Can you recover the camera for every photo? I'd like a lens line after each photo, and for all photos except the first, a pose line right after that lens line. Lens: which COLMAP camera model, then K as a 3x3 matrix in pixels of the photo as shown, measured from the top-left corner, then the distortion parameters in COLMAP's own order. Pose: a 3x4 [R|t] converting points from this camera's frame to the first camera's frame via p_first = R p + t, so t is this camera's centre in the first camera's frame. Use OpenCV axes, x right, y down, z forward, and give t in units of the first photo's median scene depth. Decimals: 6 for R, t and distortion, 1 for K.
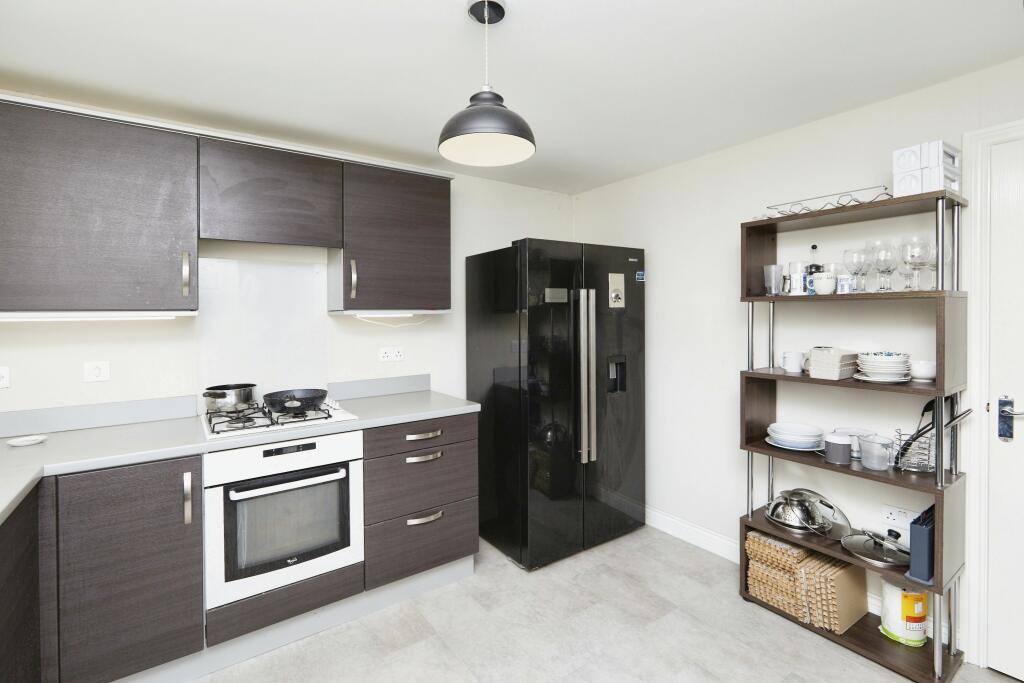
lens RADIAL K [[471.6, 0, 523.9], [0, 471.6, 317.0], [0, 0, 1]] dist [-0.011471, 0.001798]
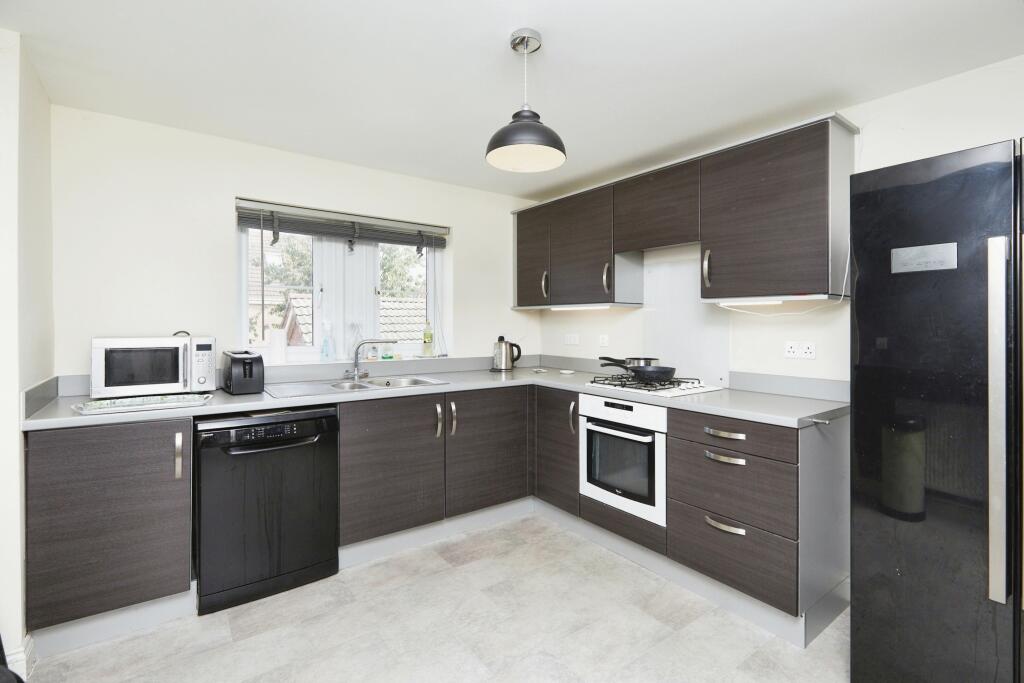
lens RADIAL K [[471.6, 0, 517.2], [0, 471.6, 319.9], [0, 0, 1]] dist [-0.011471, 0.001798]
pose [[0.018337, 0.004949, -0.999820, 0.764343], [-0.007186, 0.999963, 0.004818, 0.034705], [0.999806, 0.007097, 0.018372, 0.650569]]
